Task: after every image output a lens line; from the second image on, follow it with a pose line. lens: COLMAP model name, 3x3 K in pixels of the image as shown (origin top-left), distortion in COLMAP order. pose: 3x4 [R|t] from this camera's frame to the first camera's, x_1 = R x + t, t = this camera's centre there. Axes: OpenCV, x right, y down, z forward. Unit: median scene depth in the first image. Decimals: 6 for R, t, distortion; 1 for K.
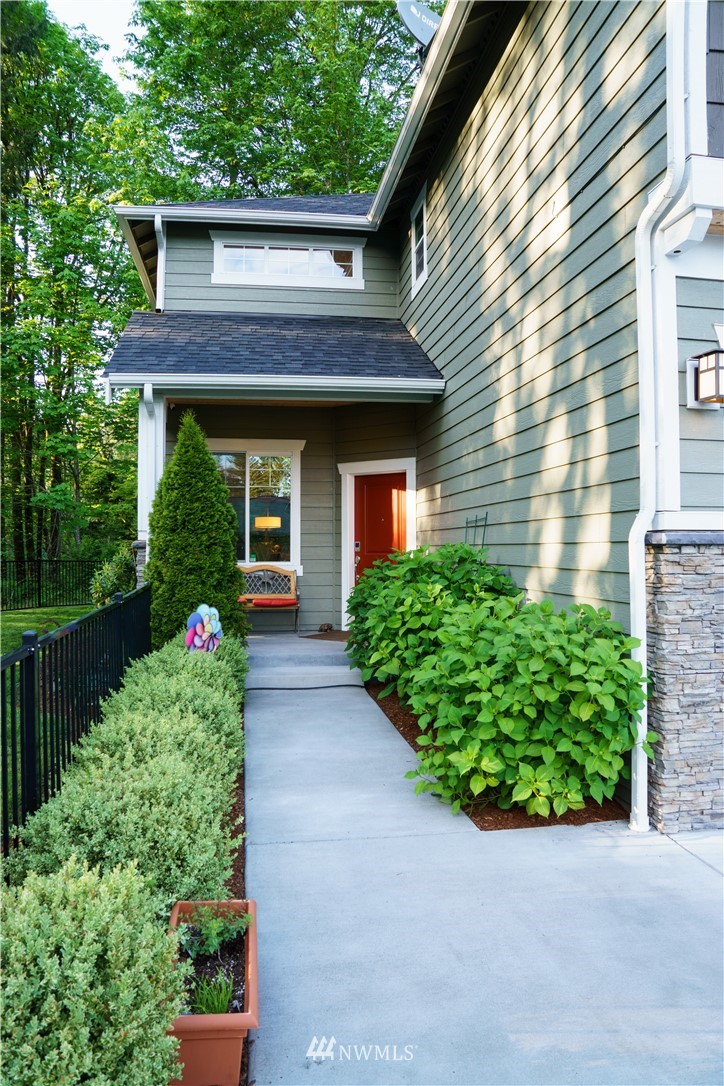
lens RADIAL K [[789.2, 0, 362.0], [0, 789.2, 543.0], [0, 0, 1]] dist [-0.140680, -0.000710]
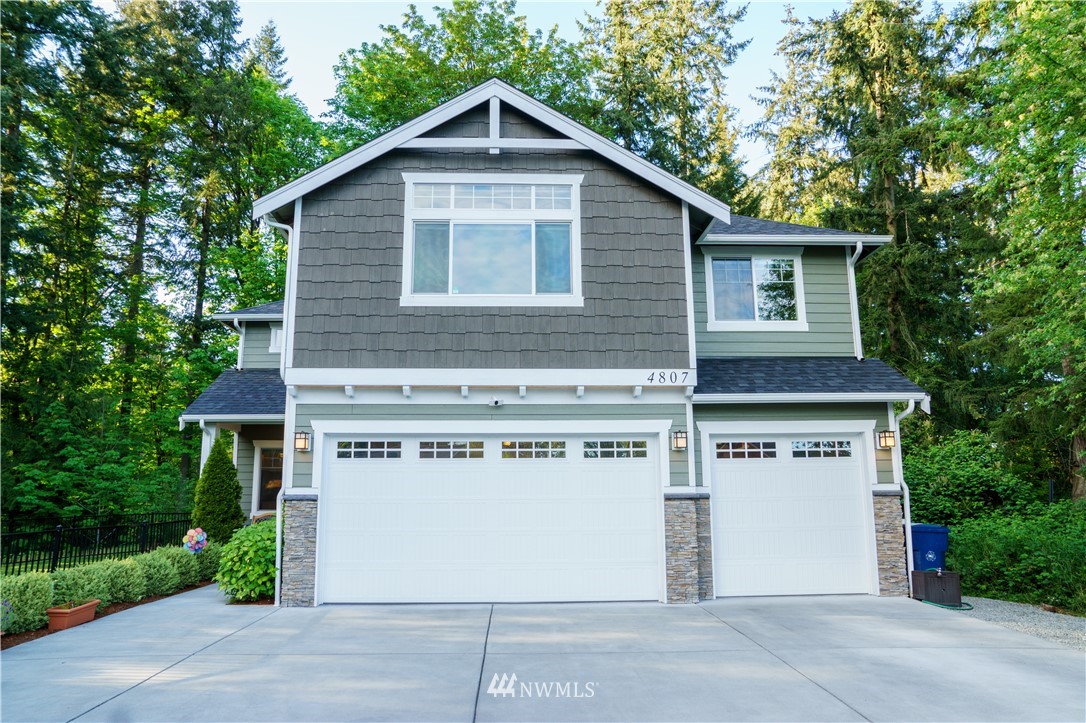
lens RADIAL K [[789.2, 0, 543.0], [0, 789.2, 361.5], [0, 0, 1]] dist [-0.140680, -0.000710]
pose [[0.993149, -0.027762, -0.113509, 0.891291], [0.007004, 0.983765, -0.179323, 0.009604], [0.116645, 0.177300, 0.977220, -0.927590]]
